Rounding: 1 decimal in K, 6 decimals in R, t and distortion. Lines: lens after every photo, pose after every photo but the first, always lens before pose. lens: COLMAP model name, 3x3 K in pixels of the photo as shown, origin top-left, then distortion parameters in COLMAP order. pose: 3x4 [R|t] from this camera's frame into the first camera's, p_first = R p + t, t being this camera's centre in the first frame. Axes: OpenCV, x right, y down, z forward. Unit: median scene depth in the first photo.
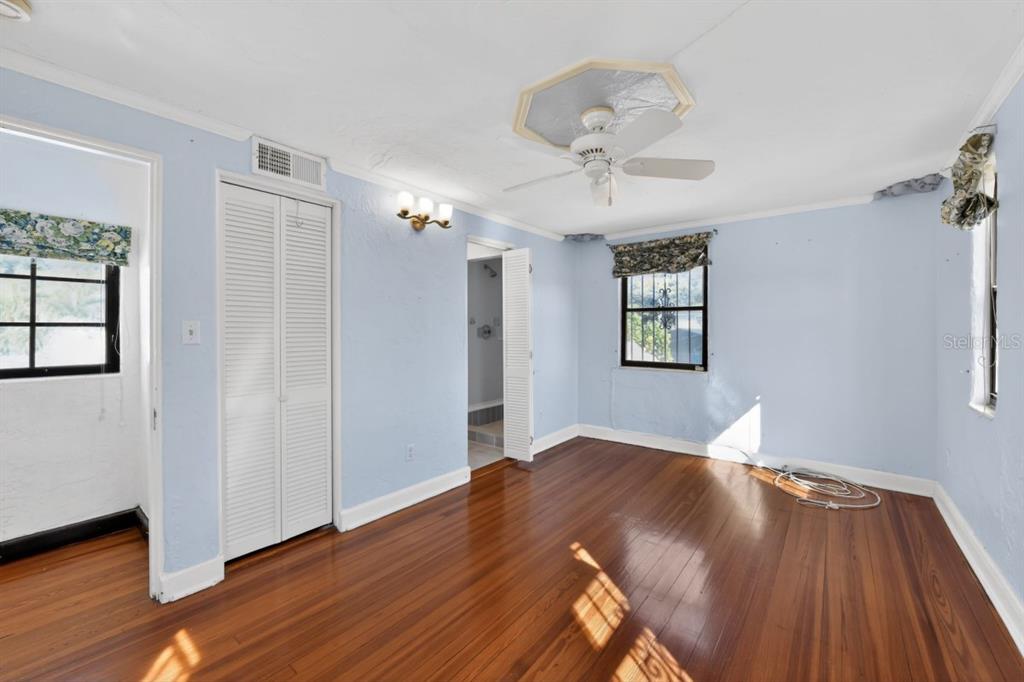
lens RADIAL K [[411.1, 0, 506.6], [0, 411.1, 333.5], [0, 0, 1]] dist [-0.000443, 0.000224]
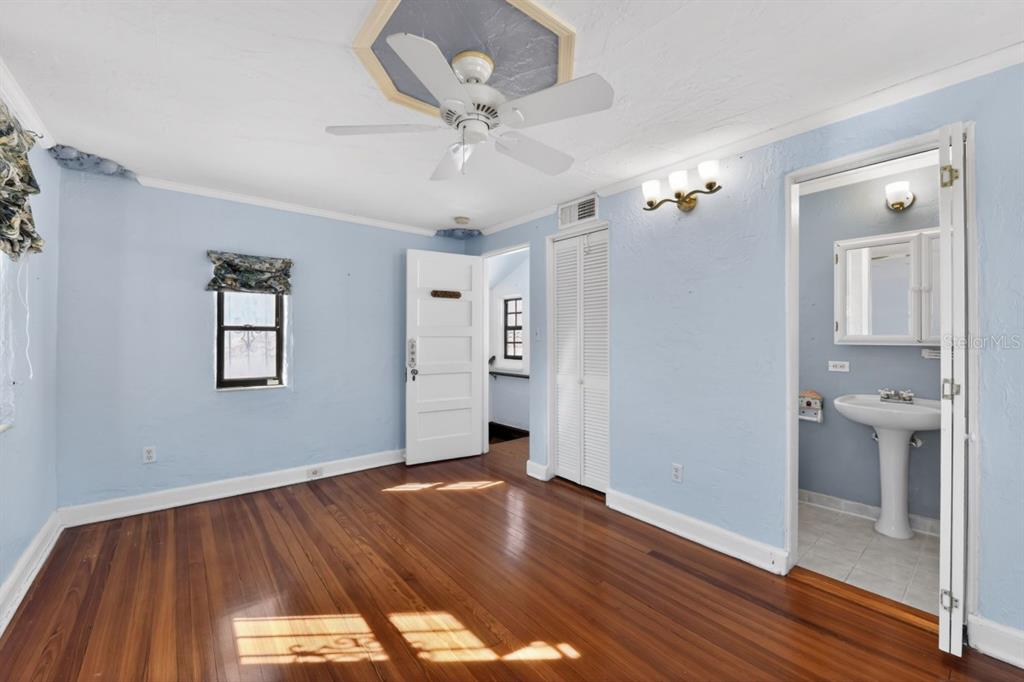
lens RADIAL K [[408.8, 0, 514.6], [0, 408.8, 331.8], [0, 0, 1]] dist [-0.010166, -0.000141]
pose [[-0.199869, -0.007871, -0.979791, 0.654834], [-0.003588, 0.999967, -0.007301, 0.002453], [0.979816, 0.002056, -0.199891, 0.817261]]
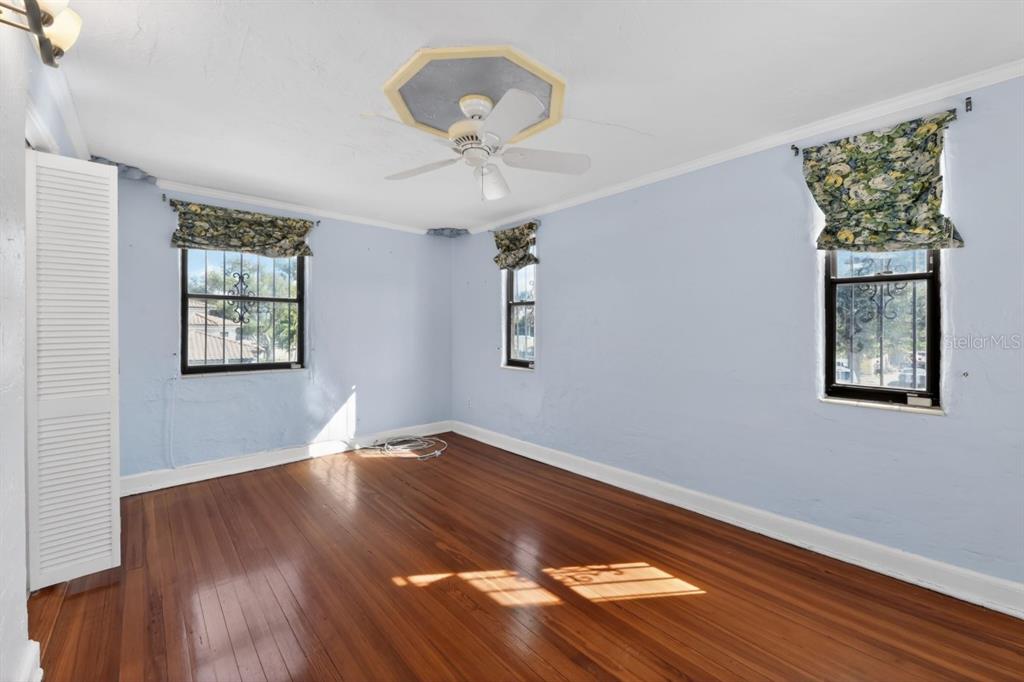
lens RADIAL K [[408.8, 0, 514.6], [0, 408.8, 331.8], [0, 0, 1]] dist [-0.010166, -0.000141]
pose [[0.154142, -0.007949, 0.988017, -0.475941], [0.005808, 0.999958, 0.007139, 0.005894], [-0.988032, 0.004638, 0.154182, 0.502391]]
